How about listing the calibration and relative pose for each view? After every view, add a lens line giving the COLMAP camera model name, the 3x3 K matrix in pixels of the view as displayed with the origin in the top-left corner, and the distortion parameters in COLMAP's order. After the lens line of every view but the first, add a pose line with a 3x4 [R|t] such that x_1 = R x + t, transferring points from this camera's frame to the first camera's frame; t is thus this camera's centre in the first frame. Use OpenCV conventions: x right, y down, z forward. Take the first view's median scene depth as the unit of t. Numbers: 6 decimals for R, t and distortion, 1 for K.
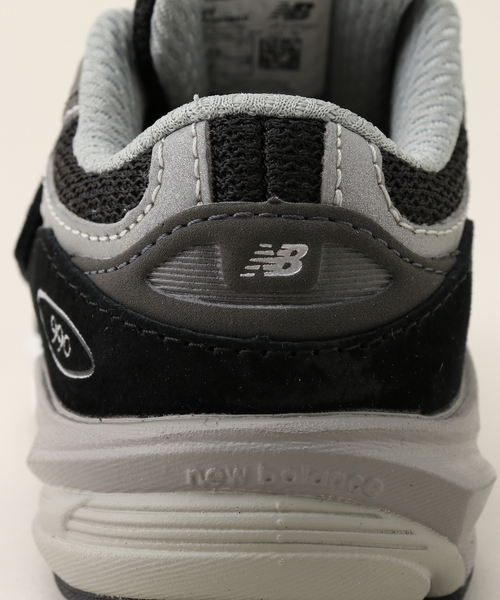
lens RADIAL K [[2114.7, 0, 250.0], [0, 2114.7, 300.0], [0, 0, 1]] dist [0.161246, 1.141471]
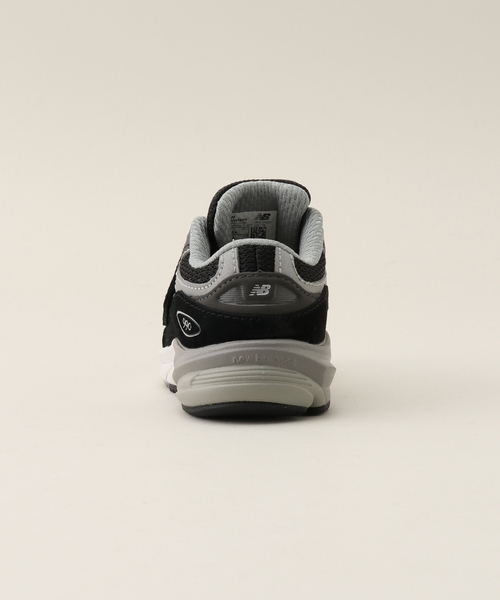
lens RADIAL K [[2103.8, 0, 250.0], [0, 2103.8, 300.0], [0, 0, 1]] dist [1.141228, 0.321346]
pose [[0.999628, -0.015710, 0.022290, -0.070833], [0.018452, 0.991517, -0.128661, 0.385059], [-0.020080, 0.129024, 0.991438, -2.025992]]
